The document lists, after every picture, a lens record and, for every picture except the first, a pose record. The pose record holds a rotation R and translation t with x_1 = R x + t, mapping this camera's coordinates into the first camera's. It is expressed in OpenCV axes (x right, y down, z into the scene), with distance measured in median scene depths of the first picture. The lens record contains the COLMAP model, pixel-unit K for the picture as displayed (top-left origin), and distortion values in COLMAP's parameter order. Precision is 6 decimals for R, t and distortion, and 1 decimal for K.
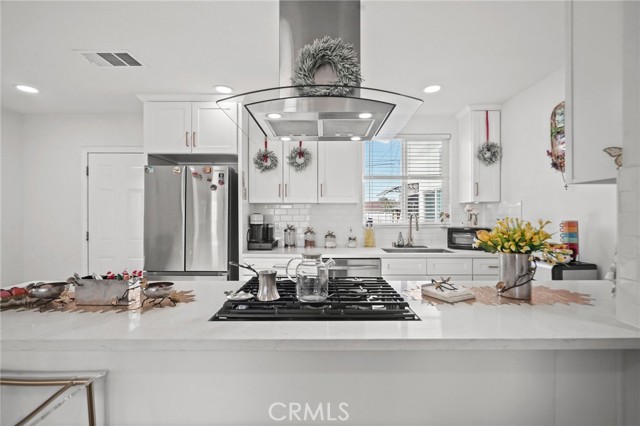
lens RADIAL K [[292.0, 0, 319.5], [0, 292.0, 215.7], [0, 0, 1]] dist [-0.005924, -0.000063]
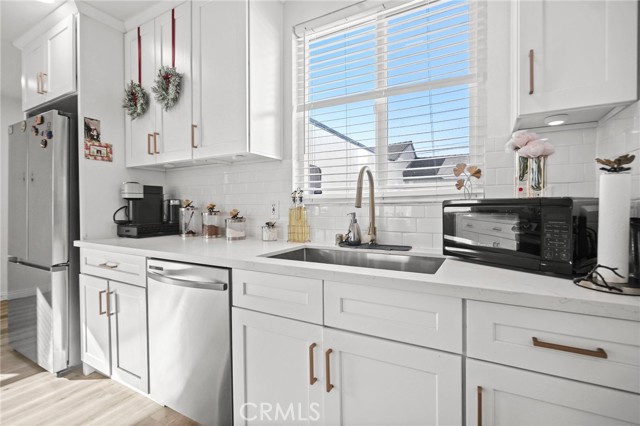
lens RADIAL K [[292.0, 0, 320.6], [0, 292.0, 207.5], [0, 0, 1]] dist [-0.005924, -0.000063]
pose [[0.876747, -0.002658, -0.480944, 0.488424], [0.004055, 0.999990, 0.001866, 0.050624], [0.480934, -0.003586, 0.876749, 0.616068]]
